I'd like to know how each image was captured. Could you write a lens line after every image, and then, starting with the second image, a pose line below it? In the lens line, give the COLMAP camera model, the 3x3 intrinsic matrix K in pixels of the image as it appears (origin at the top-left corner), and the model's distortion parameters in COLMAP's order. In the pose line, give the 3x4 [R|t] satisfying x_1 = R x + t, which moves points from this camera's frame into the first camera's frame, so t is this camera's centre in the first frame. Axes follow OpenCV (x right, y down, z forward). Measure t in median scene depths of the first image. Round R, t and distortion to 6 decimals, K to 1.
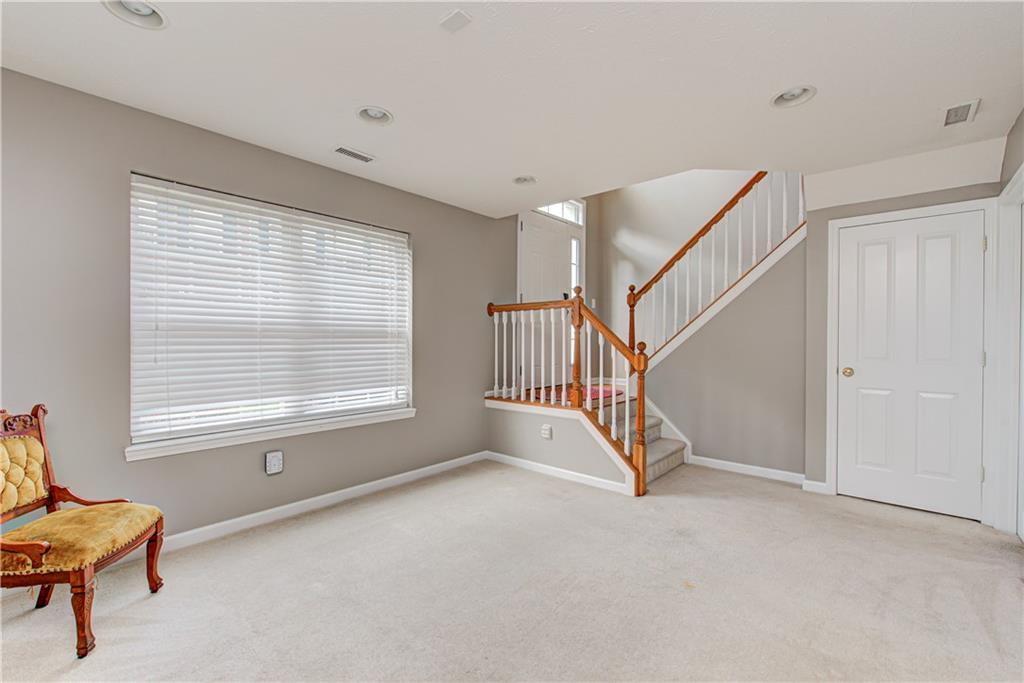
lens RADIAL K [[434.8, 0, 516.5], [0, 434.8, 341.1], [0, 0, 1]] dist [-0.004337, 0.000847]
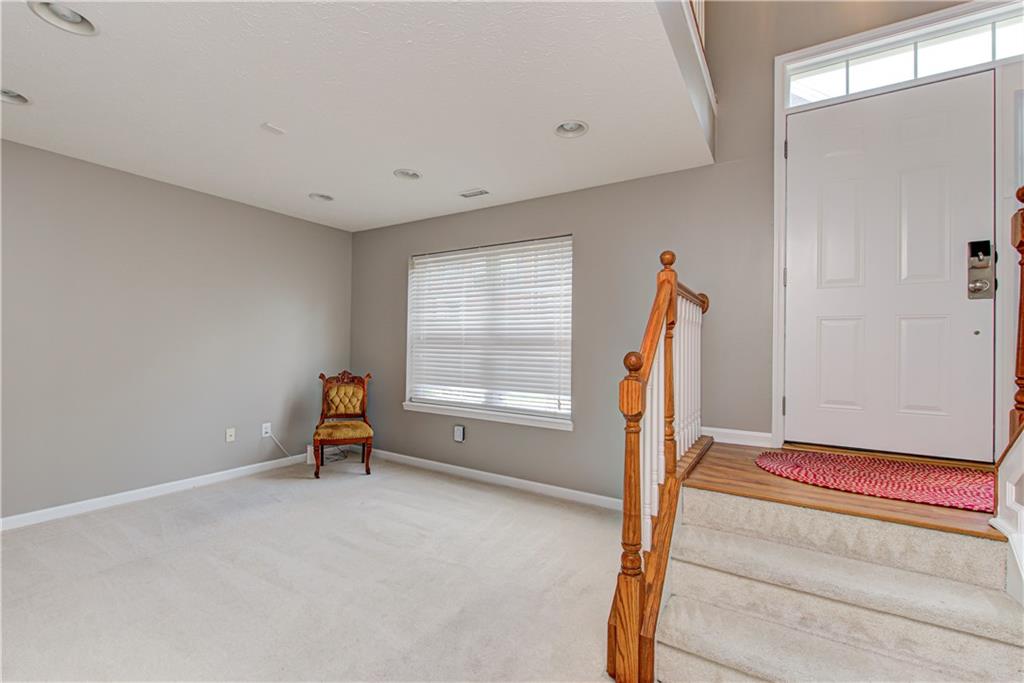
lens RADIAL K [[434.8, 0, 513.9], [0, 434.8, 338.4], [0, 0, 1]] dist [-0.004337, 0.000847]
pose [[0.148742, -0.013151, -0.988789, 0.715553], [-0.011906, 0.999815, -0.015089, -0.007847], [0.988804, 0.014017, 0.148558, 0.800829]]
